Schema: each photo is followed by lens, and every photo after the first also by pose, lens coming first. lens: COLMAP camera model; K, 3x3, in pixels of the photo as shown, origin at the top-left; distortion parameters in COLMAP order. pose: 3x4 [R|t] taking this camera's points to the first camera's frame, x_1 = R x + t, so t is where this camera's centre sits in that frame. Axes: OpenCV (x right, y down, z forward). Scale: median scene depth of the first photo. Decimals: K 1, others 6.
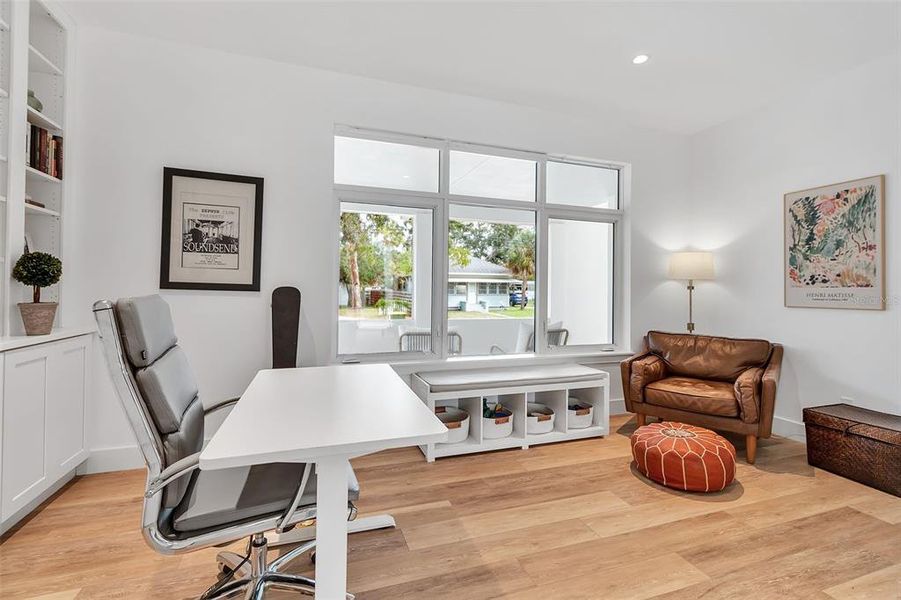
lens RADIAL K [[409.6, 0, 455.1], [0, 409.6, 285.8], [0, 0, 1]] dist [-0.001314, 0.000071]
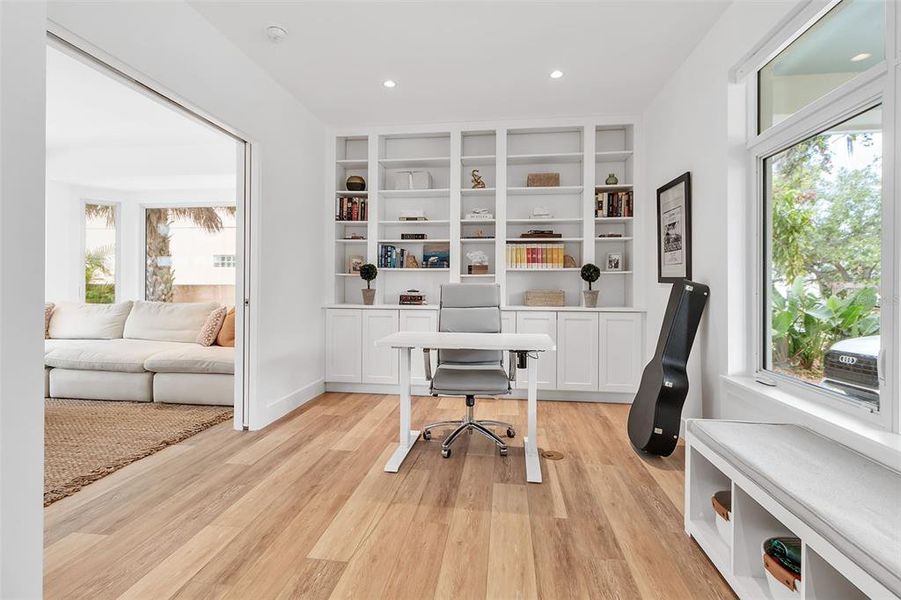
lens RADIAL K [[409.6, 0, 455.1], [0, 409.6, 285.8], [0, 0, 1]] dist [-0.001314, 0.000071]
pose [[-0.442778, -0.011465, -0.896558, 0.550241], [-0.001722, 0.999927, -0.011936, 0.024880], [0.896630, -0.003741, -0.442765, 0.736112]]
